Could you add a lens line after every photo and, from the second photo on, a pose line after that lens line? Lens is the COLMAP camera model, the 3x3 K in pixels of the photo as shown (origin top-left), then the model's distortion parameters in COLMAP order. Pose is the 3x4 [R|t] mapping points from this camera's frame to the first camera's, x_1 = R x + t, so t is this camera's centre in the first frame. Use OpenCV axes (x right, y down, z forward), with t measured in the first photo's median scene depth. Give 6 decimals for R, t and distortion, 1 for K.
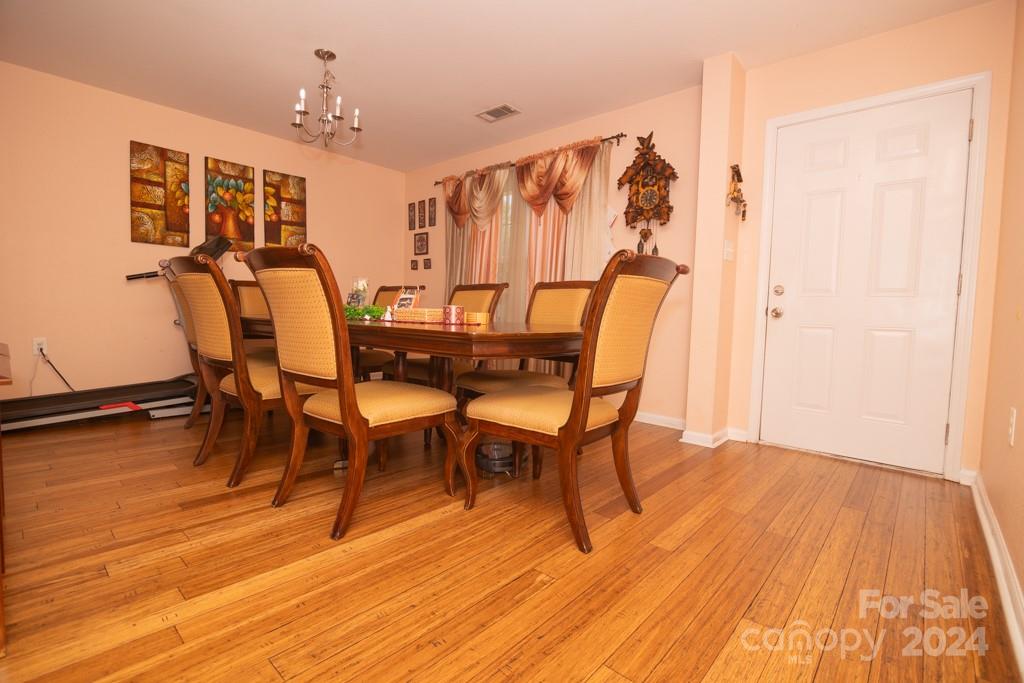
lens RADIAL K [[462.6, 0, 515.9], [0, 462.6, 341.8], [0, 0, 1]] dist [-0.011623, -0.002250]
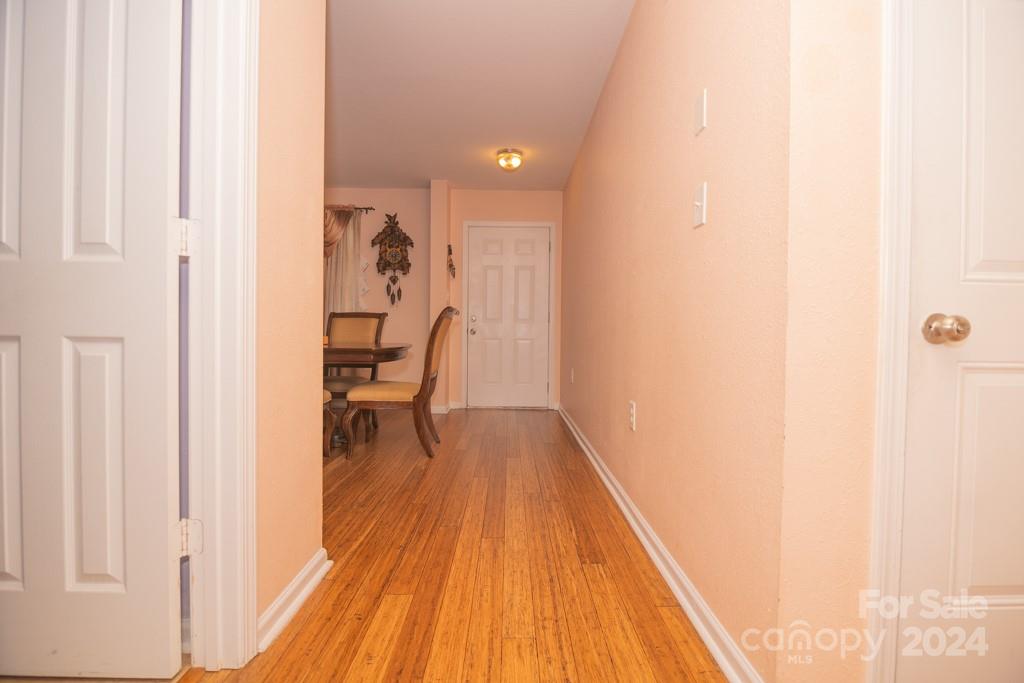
lens RADIAL K [[462.6, 0, 515.8], [0, 462.6, 337.4], [0, 0, 1]] dist [-0.011623, -0.002250]
pose [[0.732634, -0.026763, 0.680096, -0.426042], [0.053241, 0.998418, -0.018064, 0.000028], [-0.678537, 0.049444, 0.732900, -0.331573]]
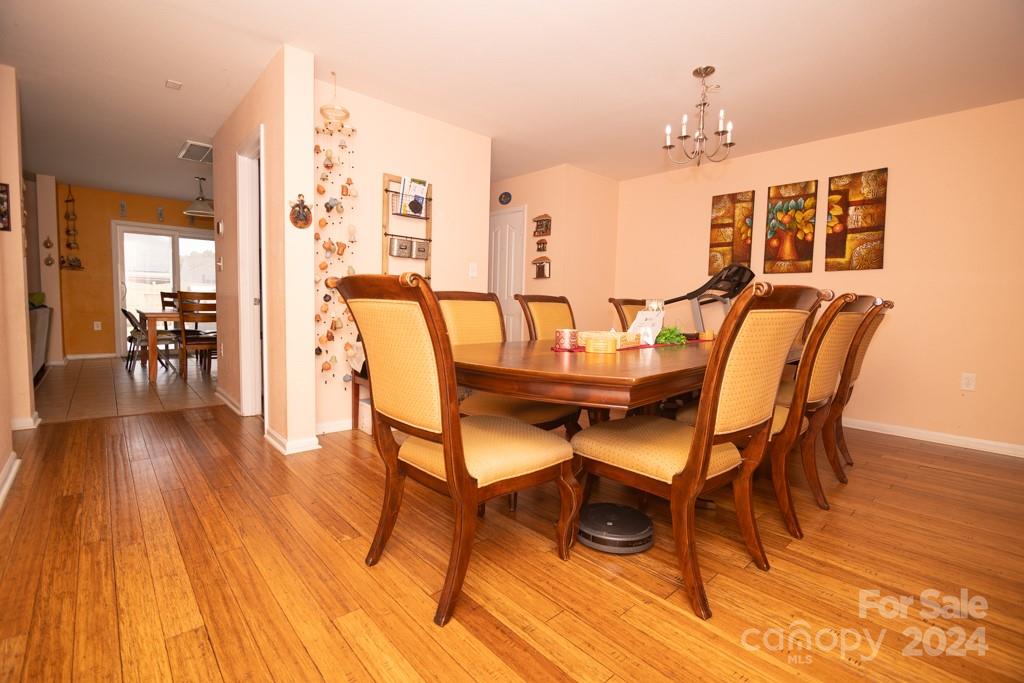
lens RADIAL K [[462.6, 0, 513.2], [0, 462.6, 337.3], [0, 0, 1]] dist [-0.011623, -0.002250]
pose [[-0.100812, 0.039037, -0.994139, 0.536659], [-0.092453, 0.994539, 0.048428, -0.064656], [0.990601, 0.096794, -0.096652, 0.647970]]
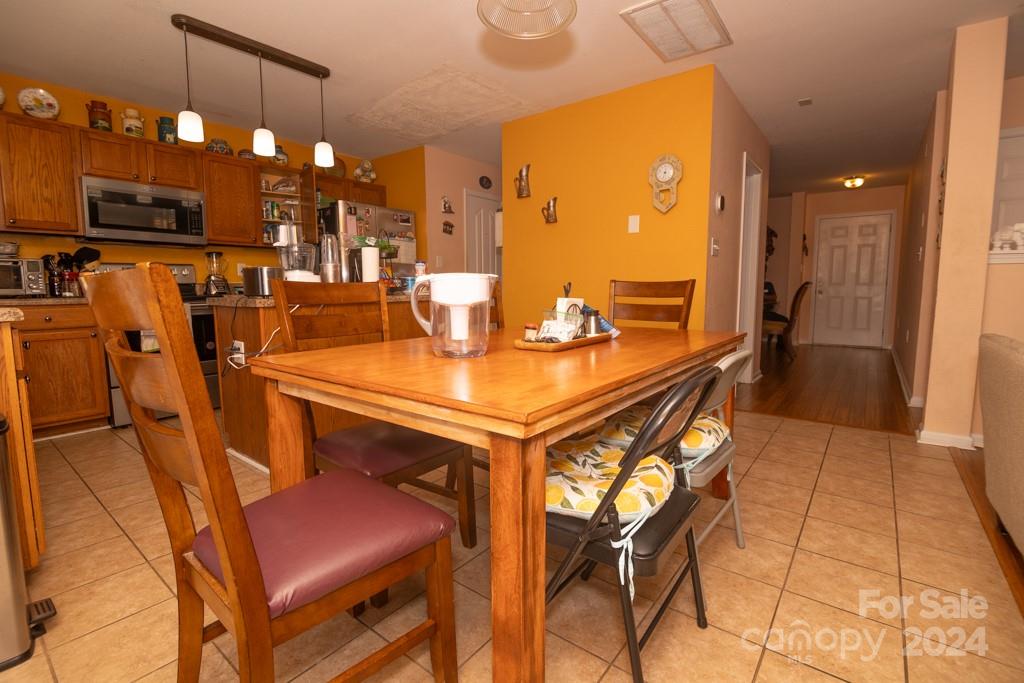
lens RADIAL K [[462.6, 0, 507.2], [0, 462.6, 330.7], [0, 0, 1]] dist [-0.011623, -0.002250]
pose [[0.997470, -0.036640, 0.060917, -1.111109], [0.034342, 0.998674, 0.038355, -0.004492], [-0.062242, -0.036166, 0.997406, -1.208293]]
